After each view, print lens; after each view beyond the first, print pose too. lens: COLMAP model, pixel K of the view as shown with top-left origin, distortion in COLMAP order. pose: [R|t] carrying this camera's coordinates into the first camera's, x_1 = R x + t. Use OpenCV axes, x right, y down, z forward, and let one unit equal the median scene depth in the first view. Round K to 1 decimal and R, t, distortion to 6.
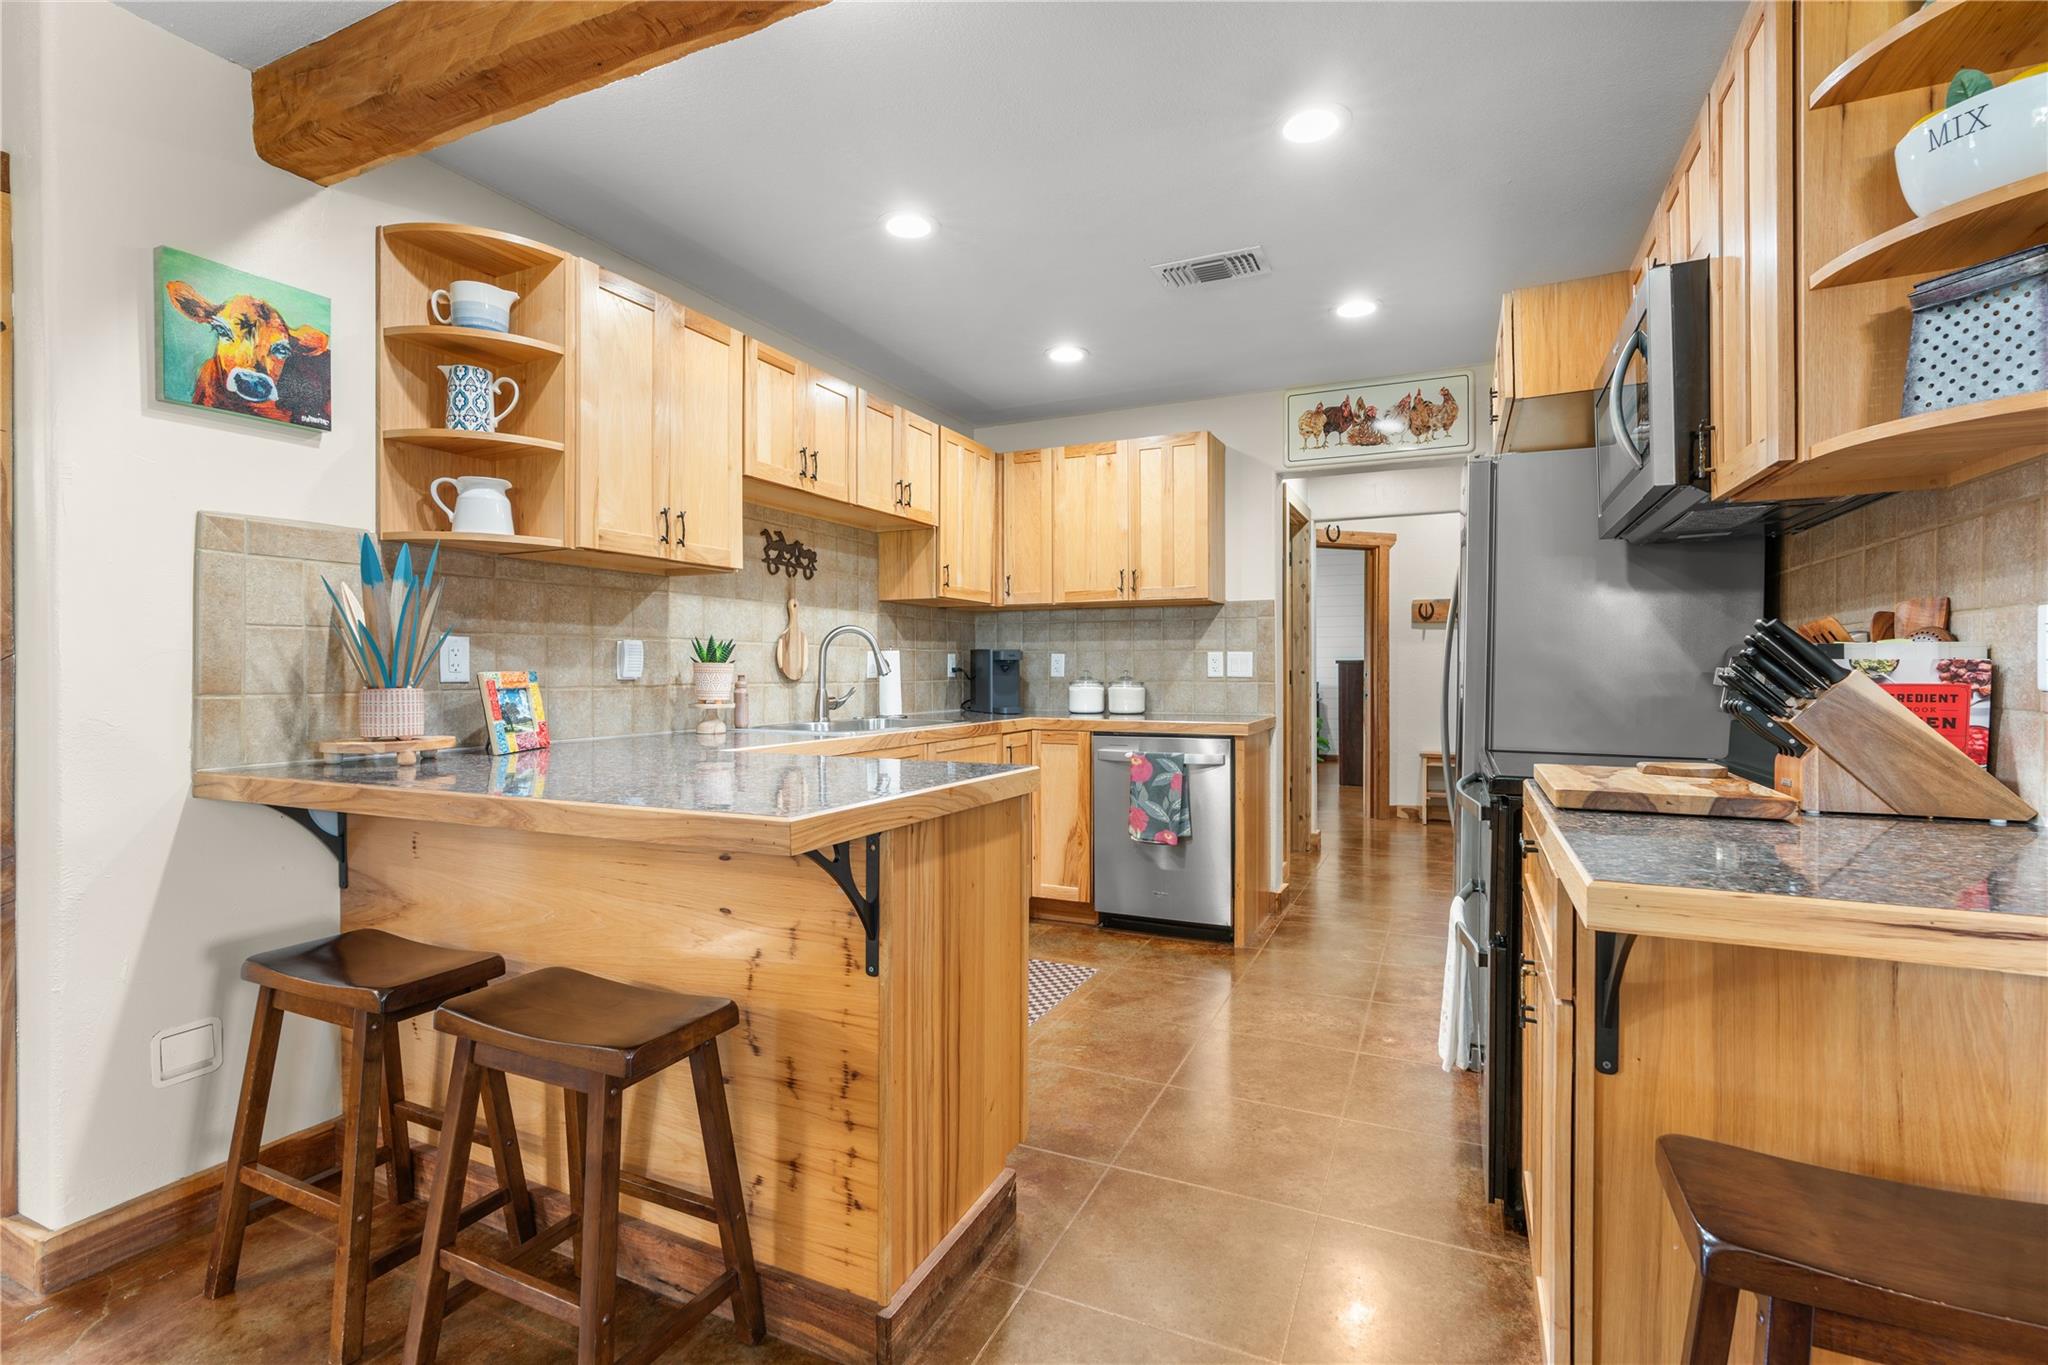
lens RADIAL K [[923.2, 0, 1027.2], [0, 923.2, 668.1], [0, 0, 1]] dist [-0.011865, 0.005006]
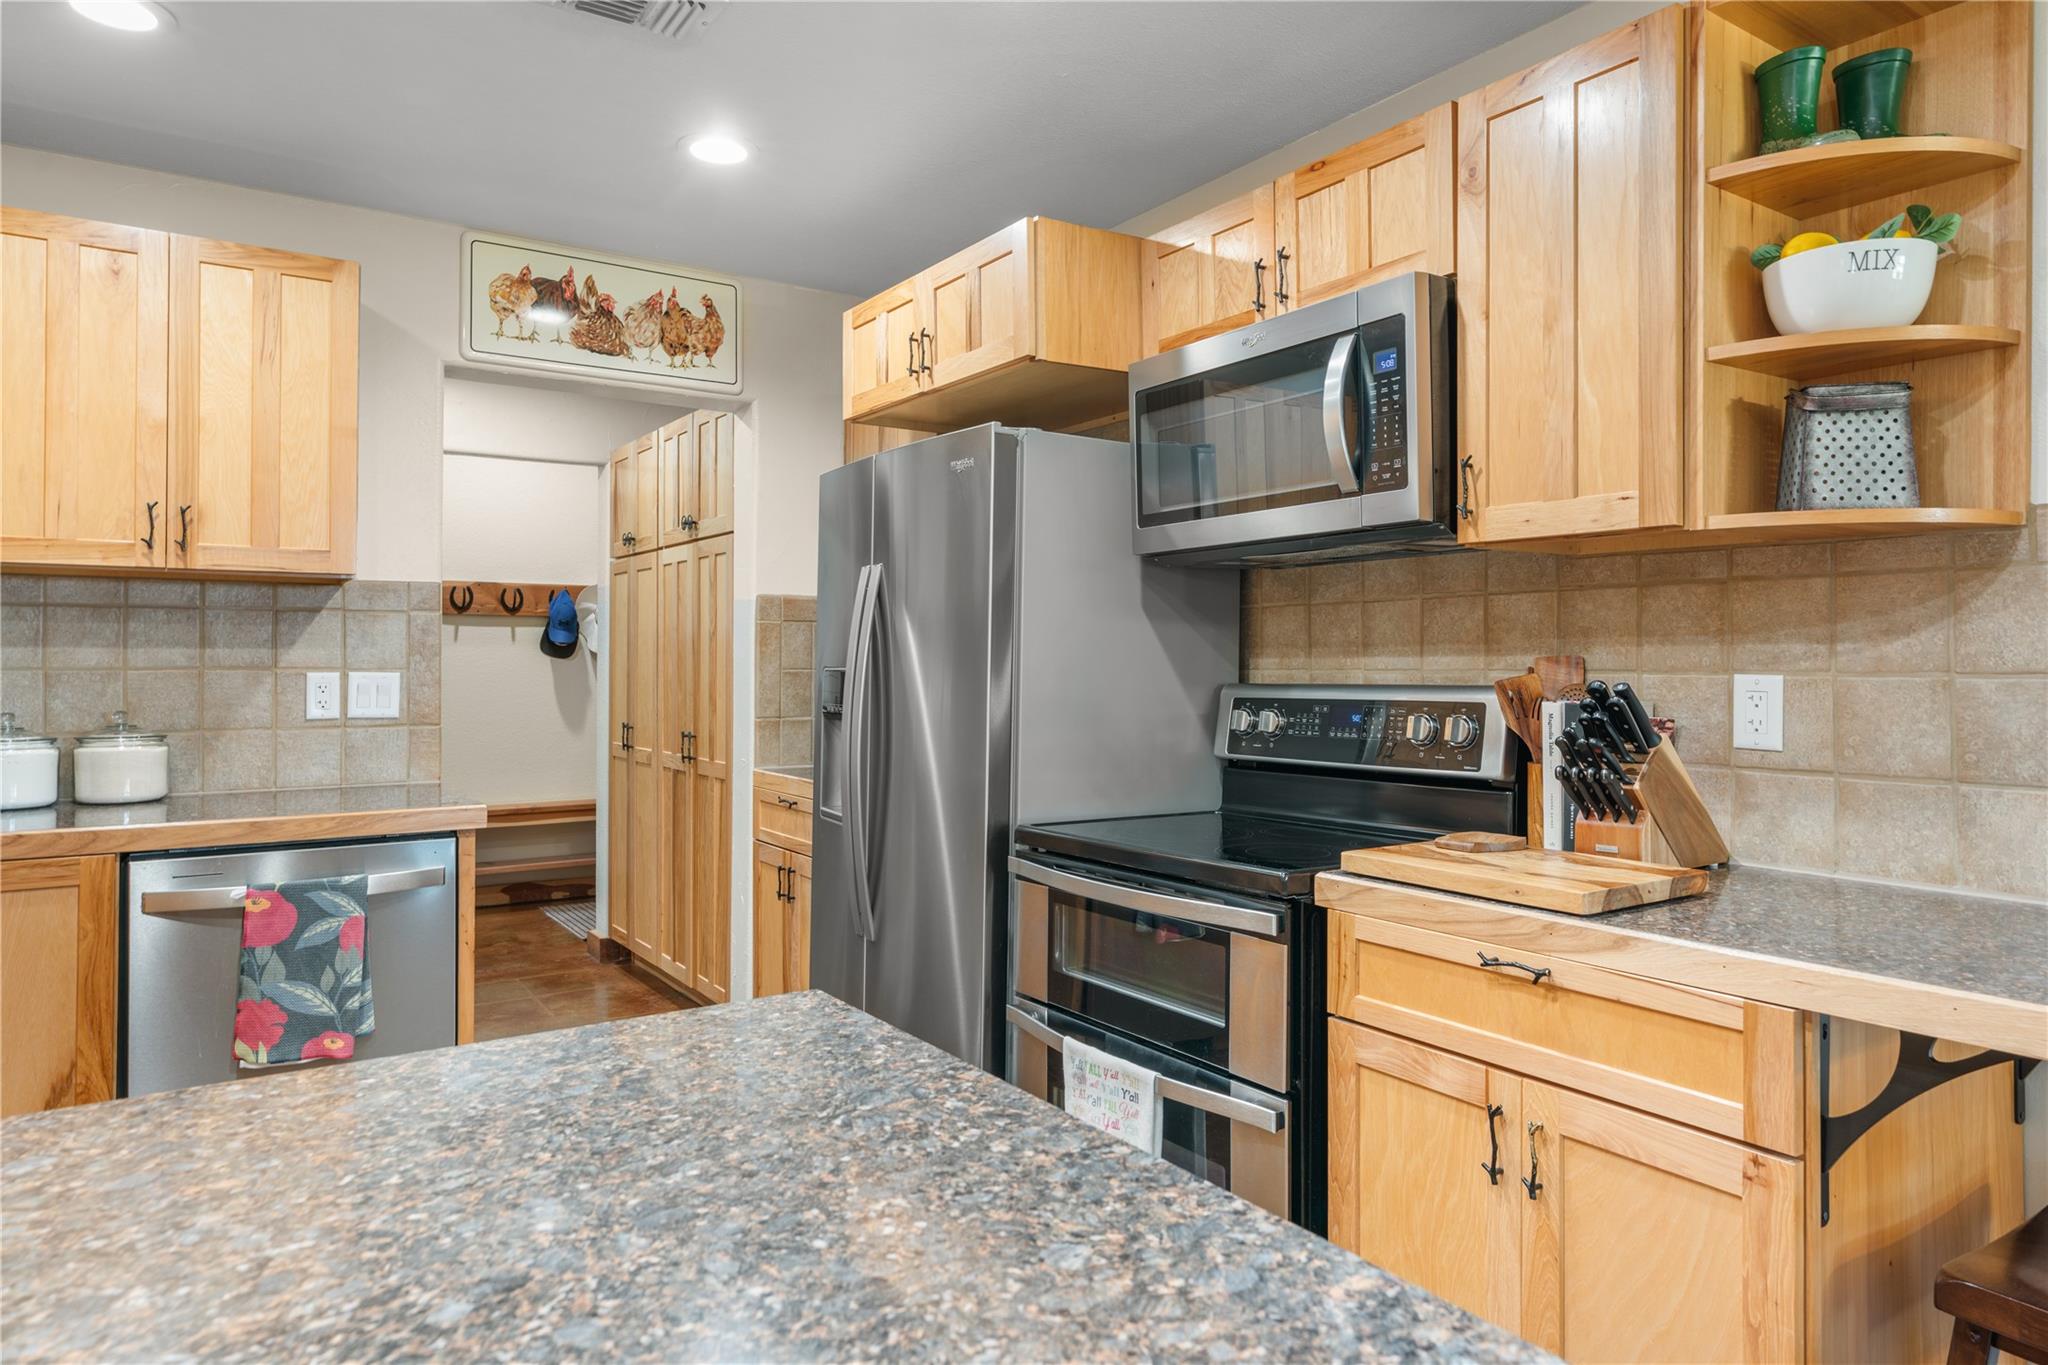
lens RADIAL K [[1238.9, 0, 1037.5], [0, 1238.9, 652.2], [0, 0, 1]] dist [-0.006564, 0.003092]
pose [[0.516902, 0.009117, 0.855996, -0.218548], [-0.001764, 0.999953, -0.009584, -0.025409], [-0.856043, 0.003444, 0.516894, 0.299266]]
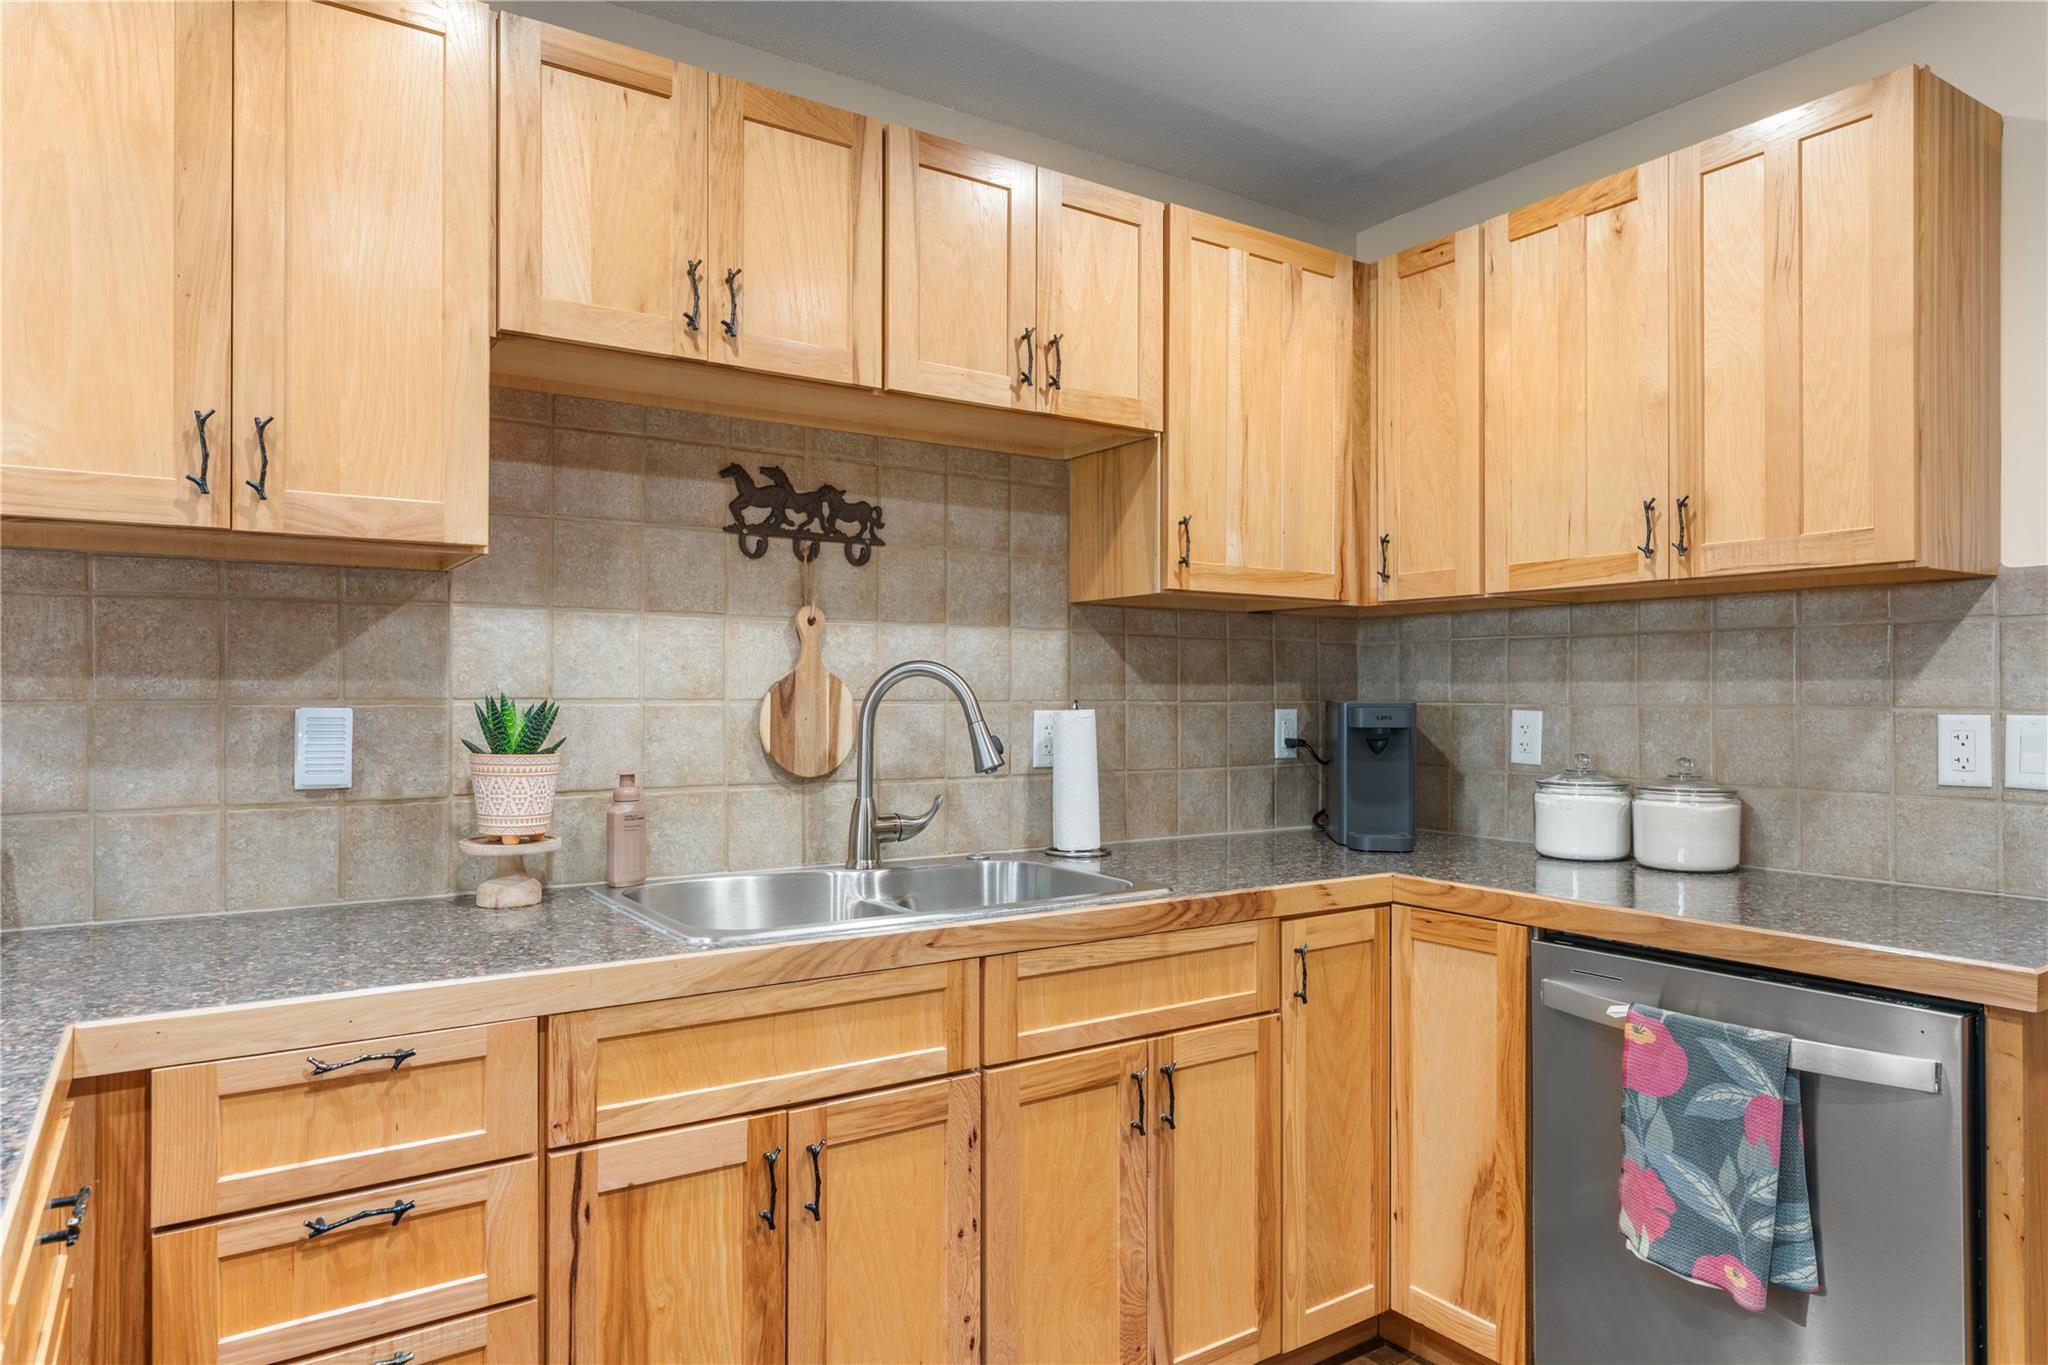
lens RADIAL K [[1238.9, 0, 1020.1], [0, 1238.9, 691.3], [0, 0, 1]] dist [-0.006564, 0.003092]
pose [[0.857353, 0.000475, -0.514728, 0.152105], [-0.001852, 0.999996, -0.002162, -0.027098], [0.514725, 0.002807, 0.857351, 0.455147]]
